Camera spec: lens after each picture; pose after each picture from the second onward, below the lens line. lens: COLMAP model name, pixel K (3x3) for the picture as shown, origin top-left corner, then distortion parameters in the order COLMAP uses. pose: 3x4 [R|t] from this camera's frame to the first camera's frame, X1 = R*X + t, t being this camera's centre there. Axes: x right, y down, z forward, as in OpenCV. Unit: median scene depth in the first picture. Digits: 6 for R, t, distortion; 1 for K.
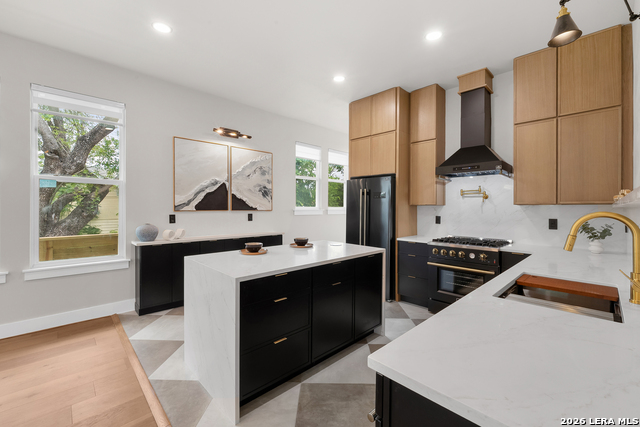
lens RADIAL K [[270.1, 0, 321.3], [0, 270.1, 209.4], [0, 0, 1]] dist [0.004590, -0.002475]
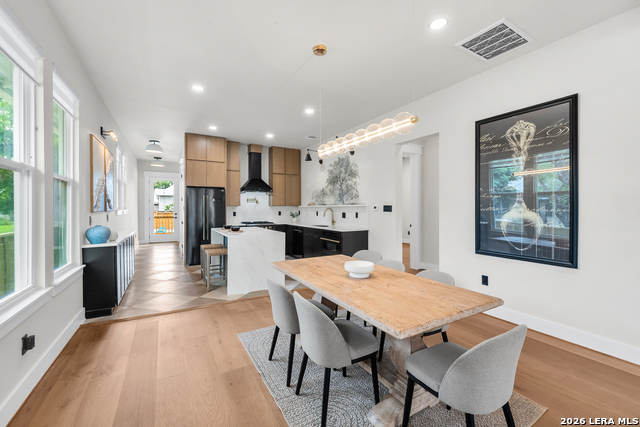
lens RADIAL K [[270.1, 0, 319.5], [0, 270.1, 207.7], [0, 0, 1]] dist [0.004590, -0.002475]
pose [[0.246303, -0.005977, 0.969175, -1.226225], [0.008357, 0.999957, 0.004043, -0.007041], [-0.969157, 0.007104, 0.246342, -0.009154]]
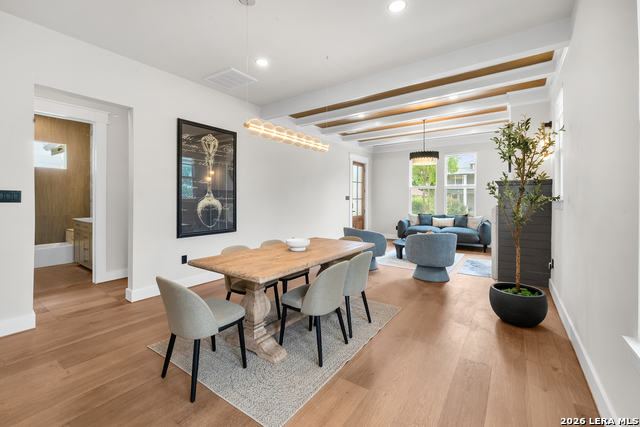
lens RADIAL K [[270.1, 0, 320.6], [0, 270.1, 201.0], [0, 0, 1]] dist [0.004590, -0.002475]
pose [[-0.982919, -0.003992, -0.183994, -0.570483], [-0.005773, 0.999942, 0.009147, 0.005431], [0.183947, 0.010053, -0.982885, 0.765940]]
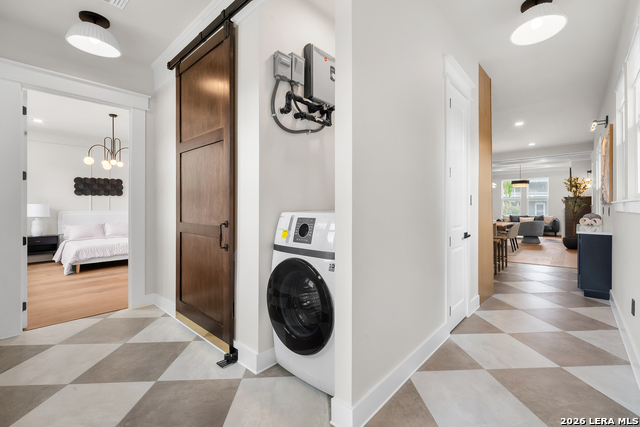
lens RADIAL K [[270.1, 0, 318.5], [0, 270.1, 204.6], [0, 0, 1]] dist [0.004590, -0.002475]
pose [[-0.999167, -0.003388, -0.040657, 0.803666], [-0.003053, 0.999961, -0.008300, 0.024794], [0.040683, -0.008169, -0.999139, 2.129174]]
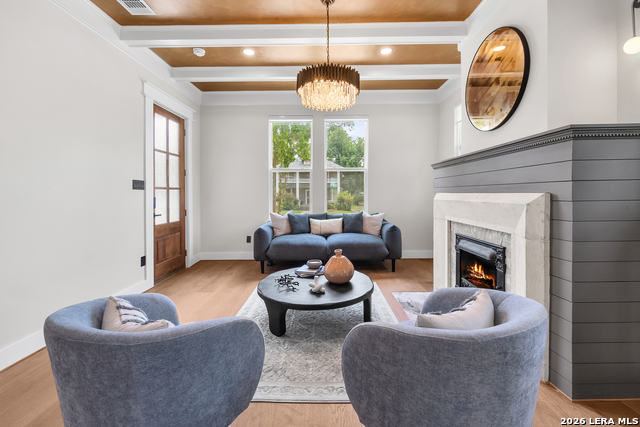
lens RADIAL K [[270.1, 0, 320.1], [0, 270.1, 197.1], [0, 0, 1]] dist [0.004590, -0.002475]
pose [[-0.707966, 0.009402, -0.706184, -0.934560], [0.001445, 0.999929, 0.011865, 0.030101], [0.706245, 0.007379, -0.707929, -0.150739]]
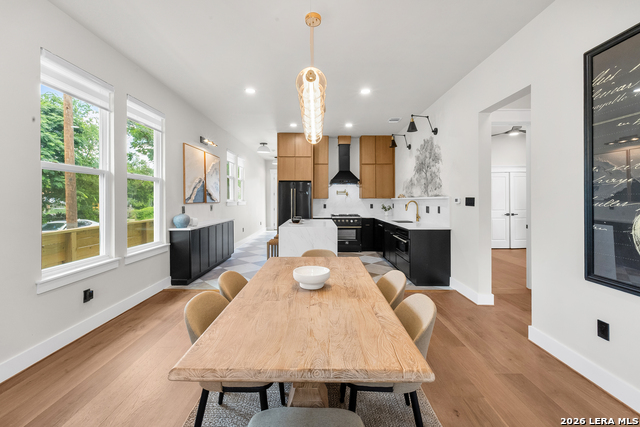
lens RADIAL K [[270.1, 0, 316.9], [0, 270.1, 201.2], [0, 0, 1]] dist [0.004590, -0.002475]
pose [[0.699301, -0.009244, 0.714767, -0.969529], [0.008085, 0.999955, 0.005023, -0.005766], [-0.714781, 0.002267, 0.699344, -0.279883]]
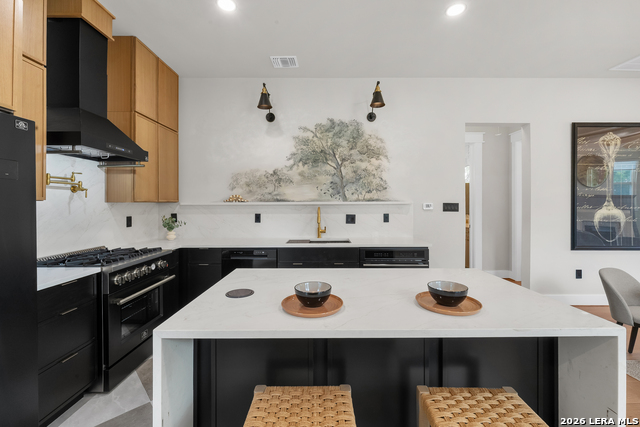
lens RADIAL K [[270.1, 0, 323.0], [0, 270.1, 204.2], [0, 0, 1]] dist [0.004590, -0.002475]
pose [[-0.721153, -0.001802, 0.692774, -0.269641], [0.001996, 0.999987, 0.004679, -0.010423], [-0.692773, 0.004757, -0.721140, 0.958825]]
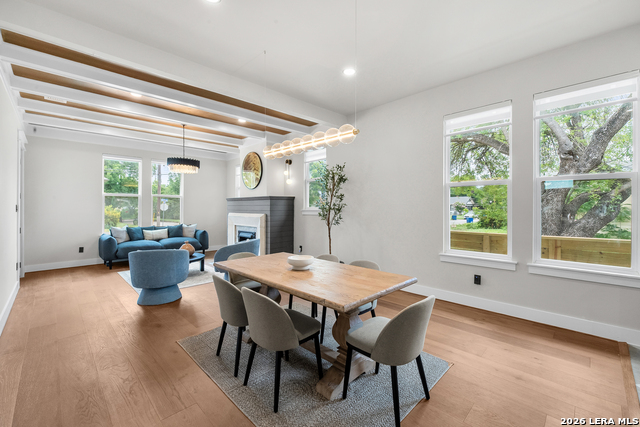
lens RADIAL K [[270.1, 0, 323.0], [0, 270.1, 210.1], [0, 0, 1]] dist [0.004590, -0.002475]
pose [[0.022050, 0.004631, -0.999746, 0.003996], [-0.003122, 0.999985, 0.004563, 0.000258], [0.999752, 0.003020, 0.022064, 0.087890]]
